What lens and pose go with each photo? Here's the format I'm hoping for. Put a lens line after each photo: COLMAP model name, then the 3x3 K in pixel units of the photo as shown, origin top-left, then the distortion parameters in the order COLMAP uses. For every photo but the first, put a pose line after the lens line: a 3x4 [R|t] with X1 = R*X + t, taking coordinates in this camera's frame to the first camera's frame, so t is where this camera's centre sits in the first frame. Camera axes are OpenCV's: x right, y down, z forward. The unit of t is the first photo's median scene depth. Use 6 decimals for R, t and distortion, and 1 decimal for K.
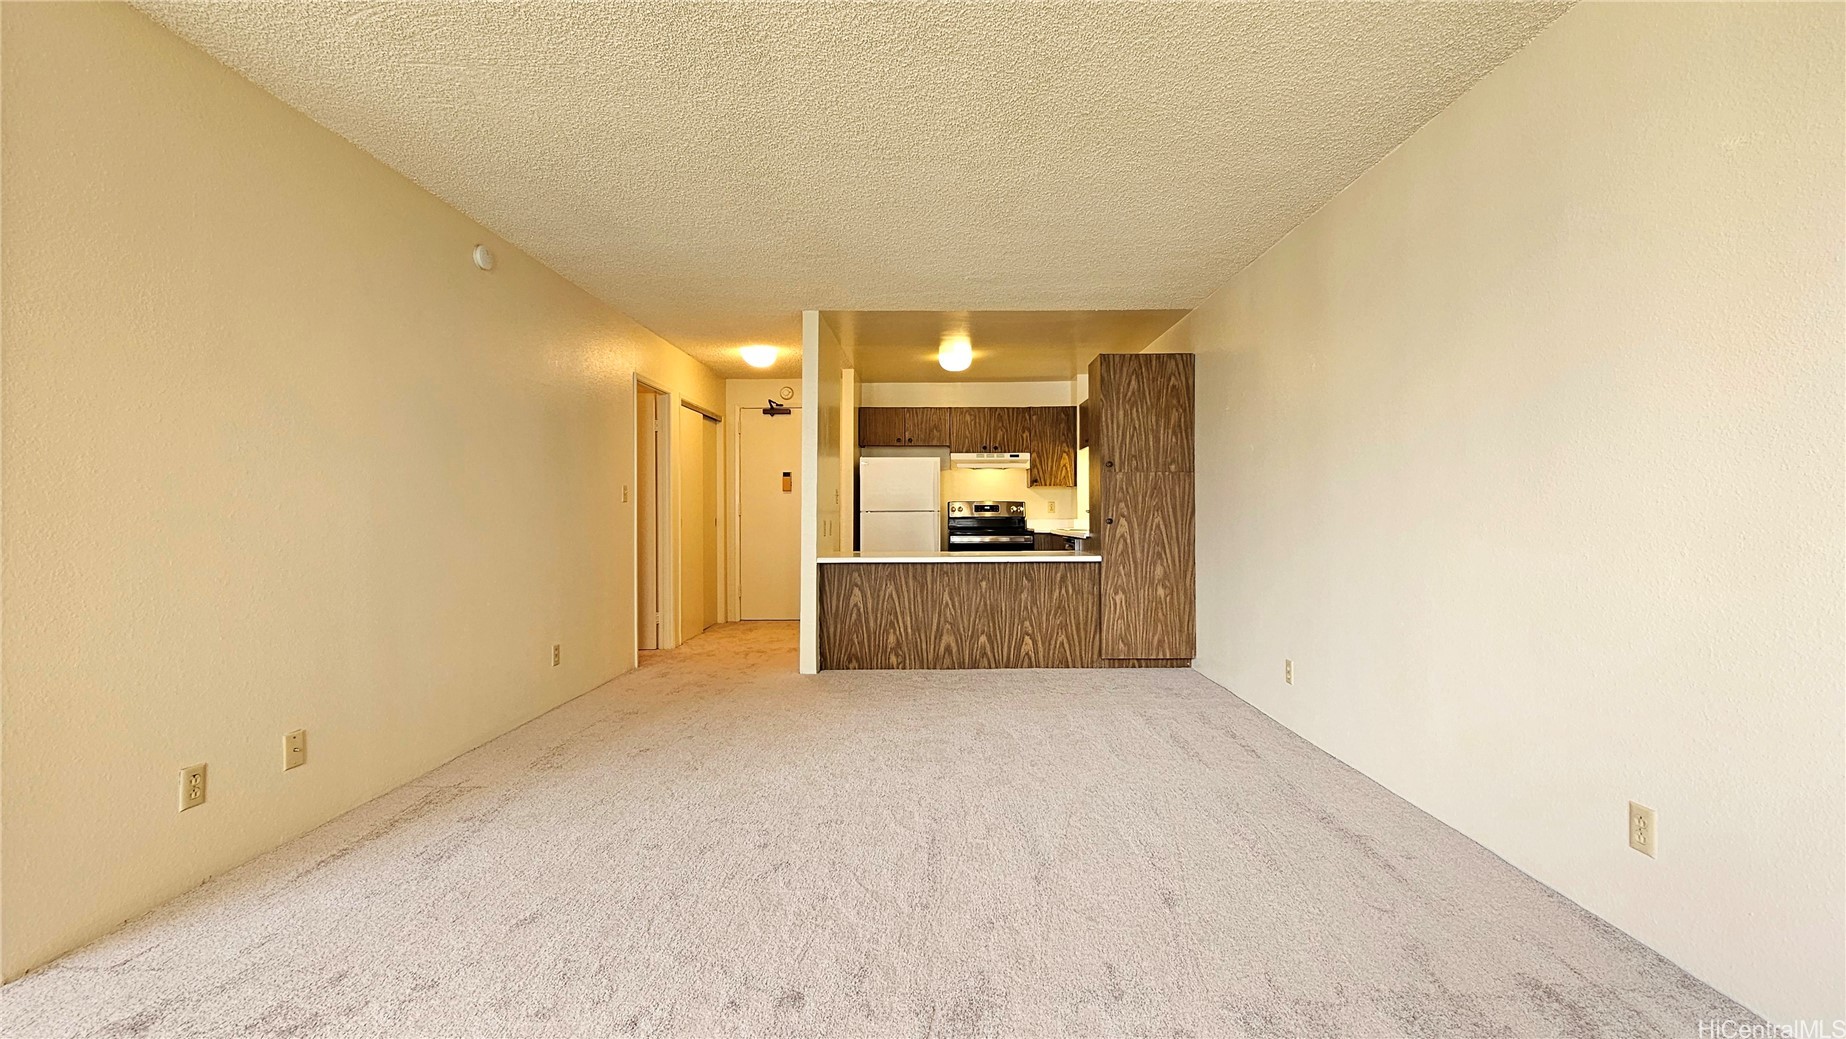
lens RADIAL K [[746.4, 0, 924.2], [0, 746.4, 516.4], [0, 0, 1]] dist [-0.002053, 0.000040]
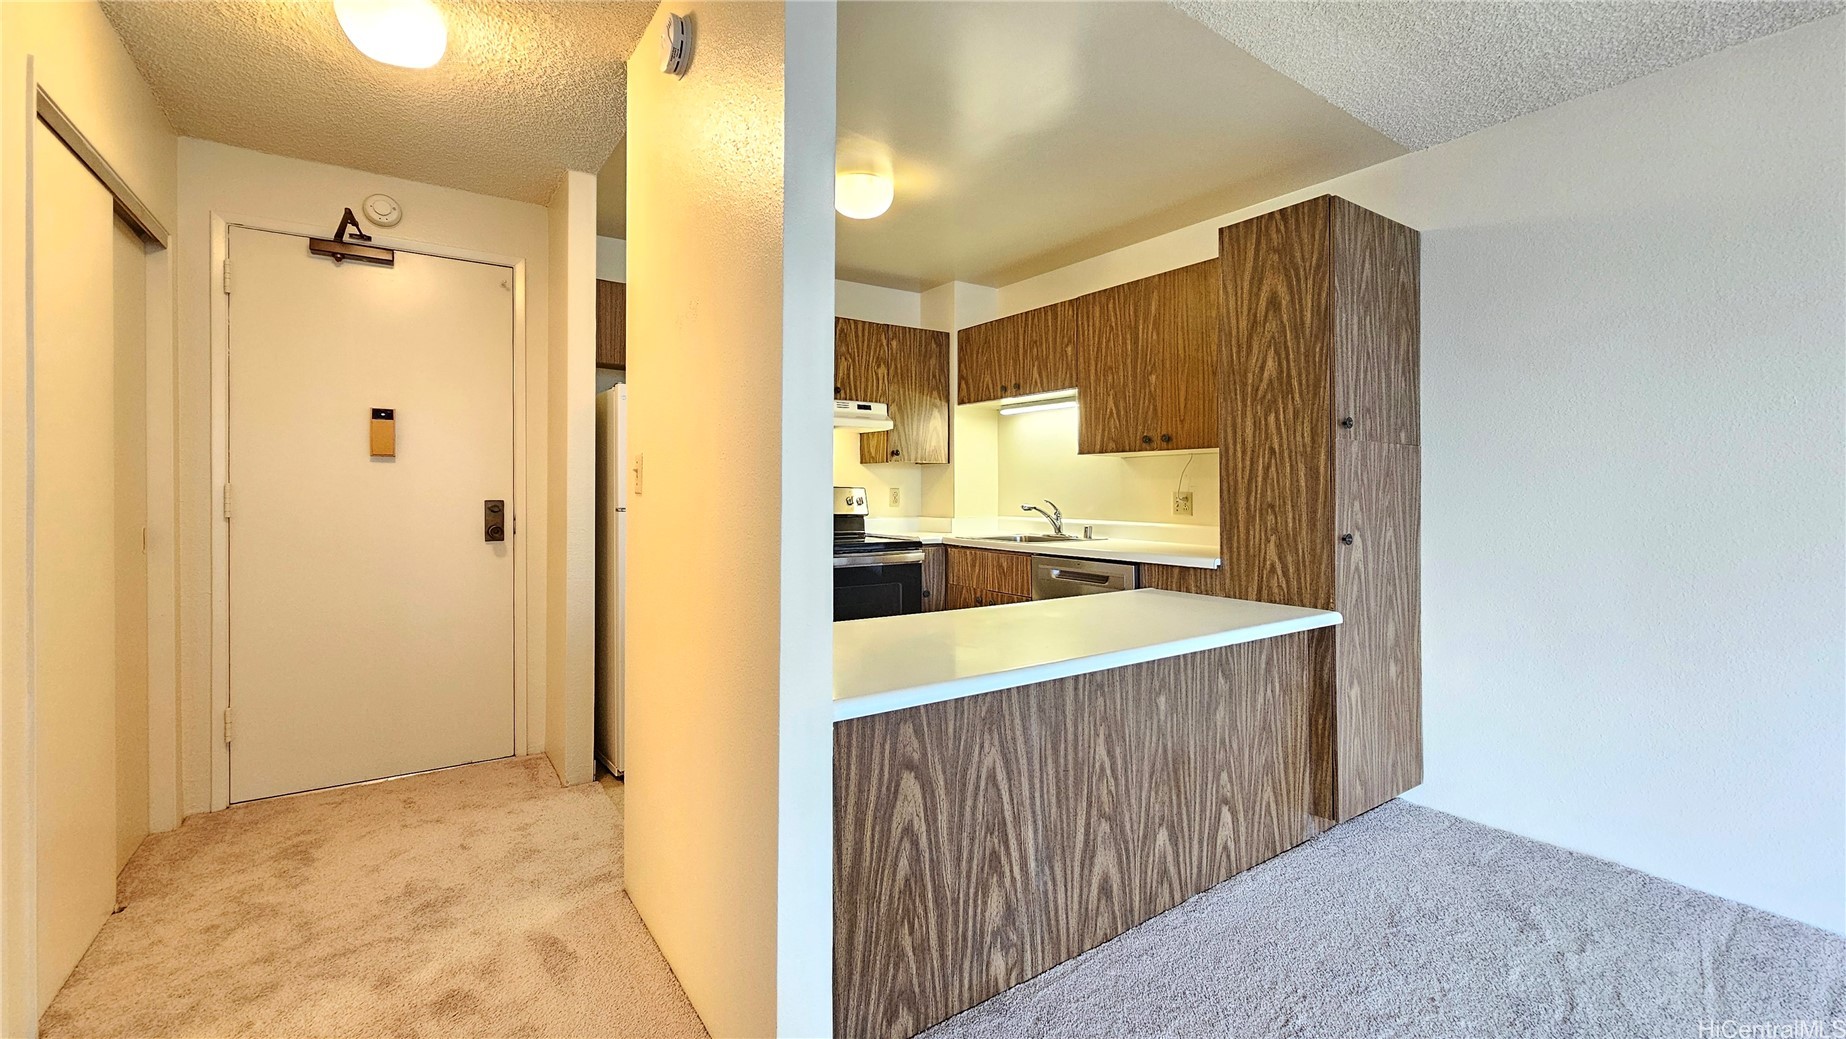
lens RADIAL K [[781.6, 0, 898.6], [0, 781.6, 493.3], [0, 0, 1]] dist [0.004224, 0.000191]
pose [[0.828165, 0.005343, 0.560459, -0.278512], [-0.004388, 0.999986, -0.003049, -0.020643], [-0.560467, 0.000066, 0.828177, 0.729292]]
